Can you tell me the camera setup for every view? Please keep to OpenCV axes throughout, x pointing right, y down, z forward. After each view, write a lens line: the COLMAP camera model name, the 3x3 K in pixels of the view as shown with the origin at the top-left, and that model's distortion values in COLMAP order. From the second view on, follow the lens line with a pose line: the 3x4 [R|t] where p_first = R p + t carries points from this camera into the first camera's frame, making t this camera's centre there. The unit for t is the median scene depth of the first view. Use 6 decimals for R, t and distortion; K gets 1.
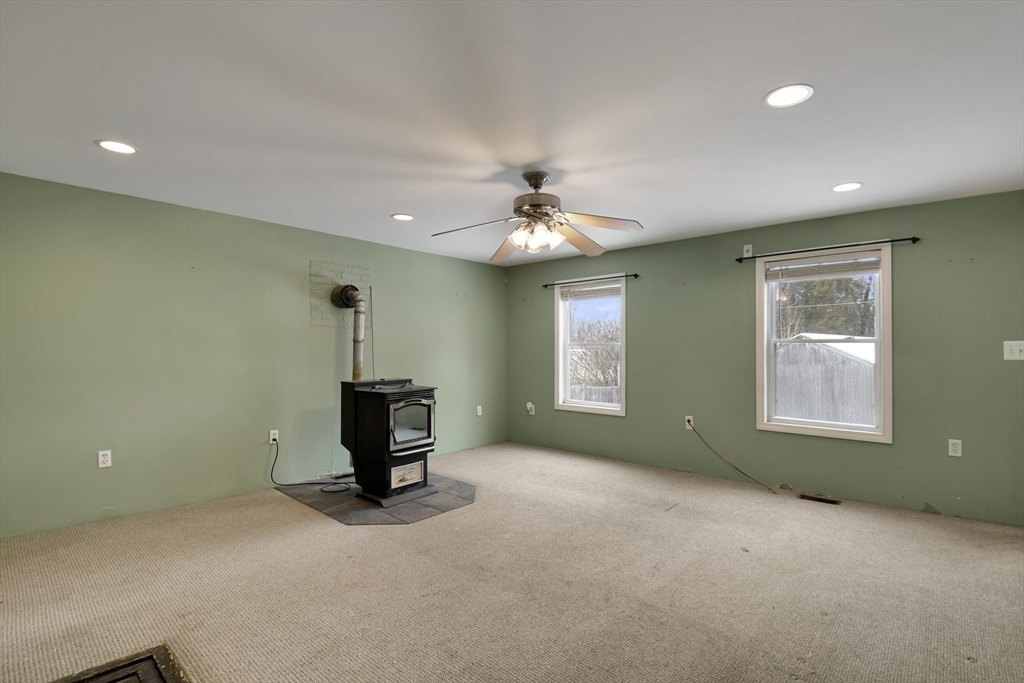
lens RADIAL K [[493.8, 0, 510.9], [0, 493.8, 347.6], [0, 0, 1]] dist [-0.007392, -0.001547]
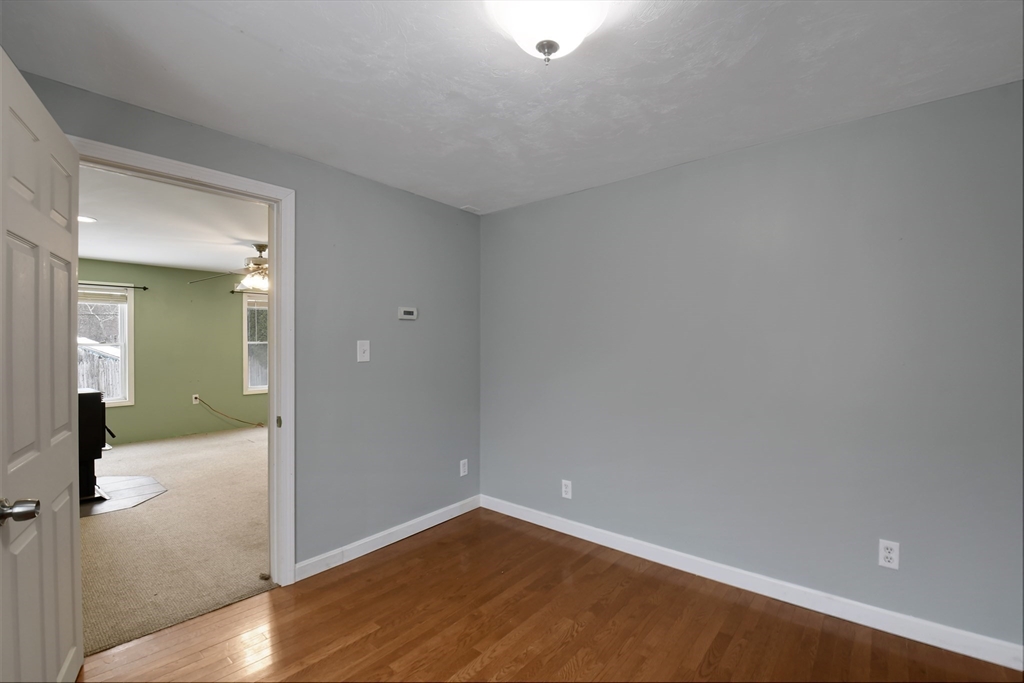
lens RADIAL K [[456.3, 0, 516.9], [0, 456.3, 339.9], [0, 0, 1]] dist [-0.001185, -0.009131]
pose [[-0.038298, 0.008992, 0.999226, -1.078372], [0.006911, 0.999938, -0.008734, -0.001162], [-0.999242, 0.006571, -0.038358, 0.131872]]
